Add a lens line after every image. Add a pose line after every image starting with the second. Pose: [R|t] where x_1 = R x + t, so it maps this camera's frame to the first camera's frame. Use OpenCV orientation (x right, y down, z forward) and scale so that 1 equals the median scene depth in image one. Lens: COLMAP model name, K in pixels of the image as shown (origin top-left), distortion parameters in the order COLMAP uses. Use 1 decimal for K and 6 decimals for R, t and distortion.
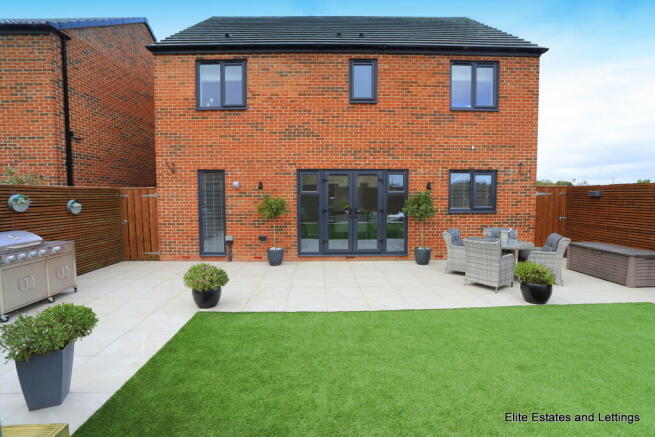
lens RADIAL K [[316.9, 0, 323.6], [0, 316.9, 213.3], [0, 0, 1]] dist [-0.039218, 0.007583]
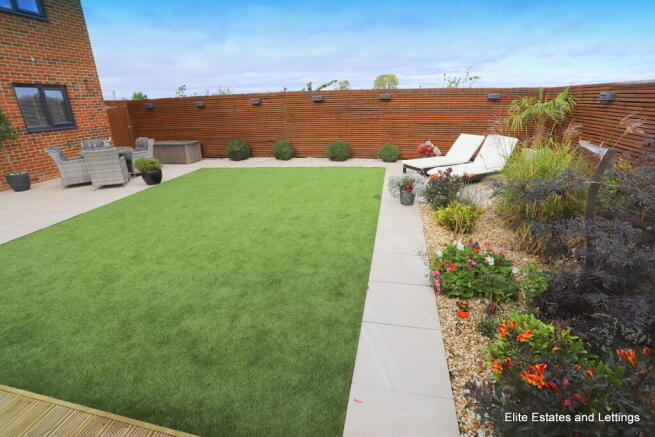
lens RADIAL K [[316.9, 0, 325.9], [0, 316.9, 223.1], [0, 0, 1]] dist [-0.039218, 0.007583]
pose [[0.235432, -0.354221, 0.905041, -0.338834], [0.078830, 0.935108, 0.345482, 0.006499], [-0.968689, -0.009993, 0.248078, -0.102401]]
